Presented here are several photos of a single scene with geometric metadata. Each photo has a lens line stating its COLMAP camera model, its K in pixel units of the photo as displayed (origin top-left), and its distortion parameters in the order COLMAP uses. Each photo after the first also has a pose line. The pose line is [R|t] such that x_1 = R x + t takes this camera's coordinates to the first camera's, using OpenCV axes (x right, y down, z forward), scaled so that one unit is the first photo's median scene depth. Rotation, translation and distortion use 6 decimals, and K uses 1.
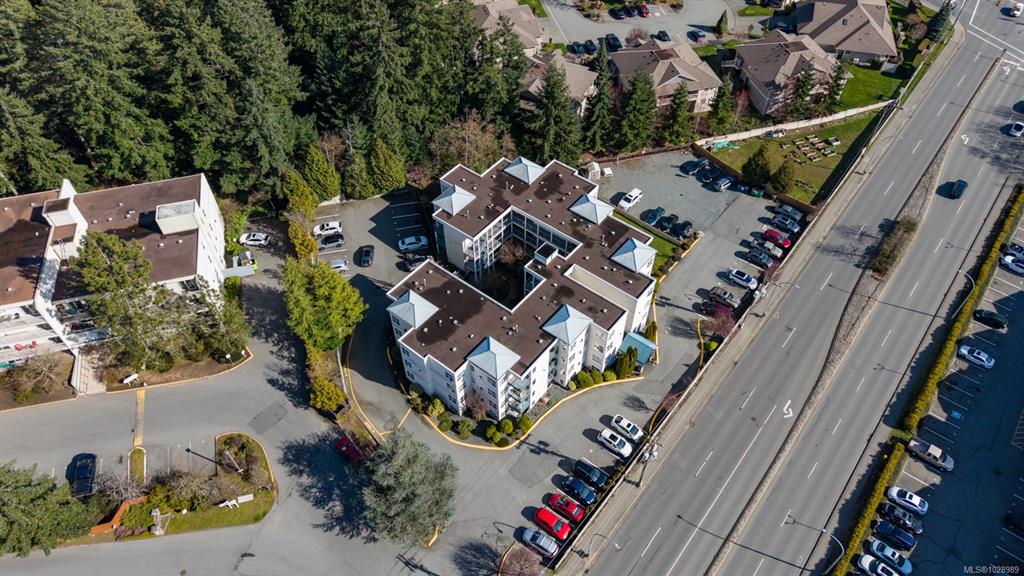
lens RADIAL K [[670.9, 0, 509.7], [0, 670.9, 283.0], [0, 0, 1]] dist [-0.022935, 0.005851]
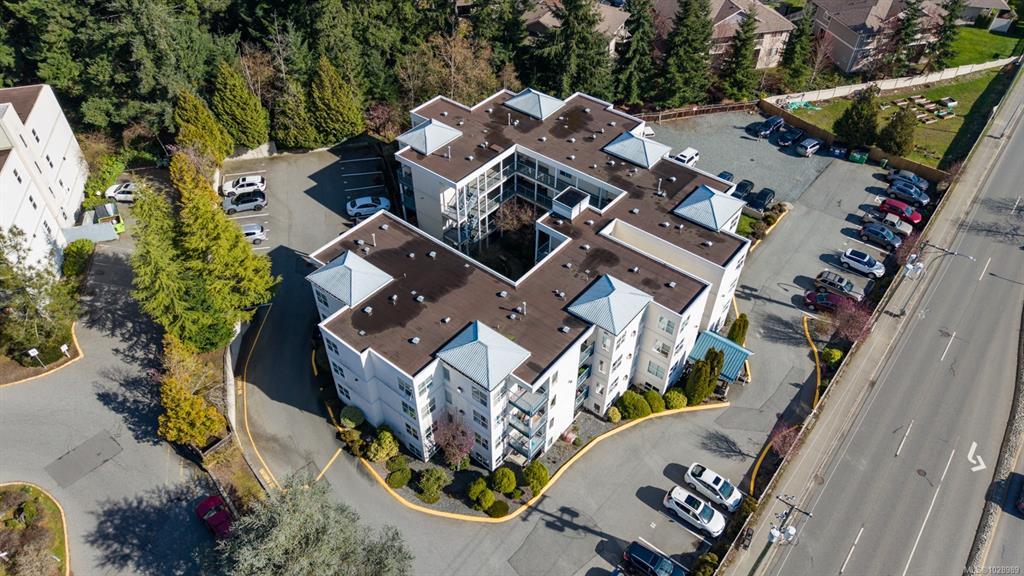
lens RADIAL K [[670.9, 0, 510.8], [0, 670.9, 289.4], [0, 0, 1]] dist [-0.022935, 0.005851]
pose [[0.999904, 0.012690, 0.005596, -0.004333], [-0.012065, 0.994885, -0.100296, 0.097140], [-0.006840, 0.100219, 0.994942, 0.368658]]
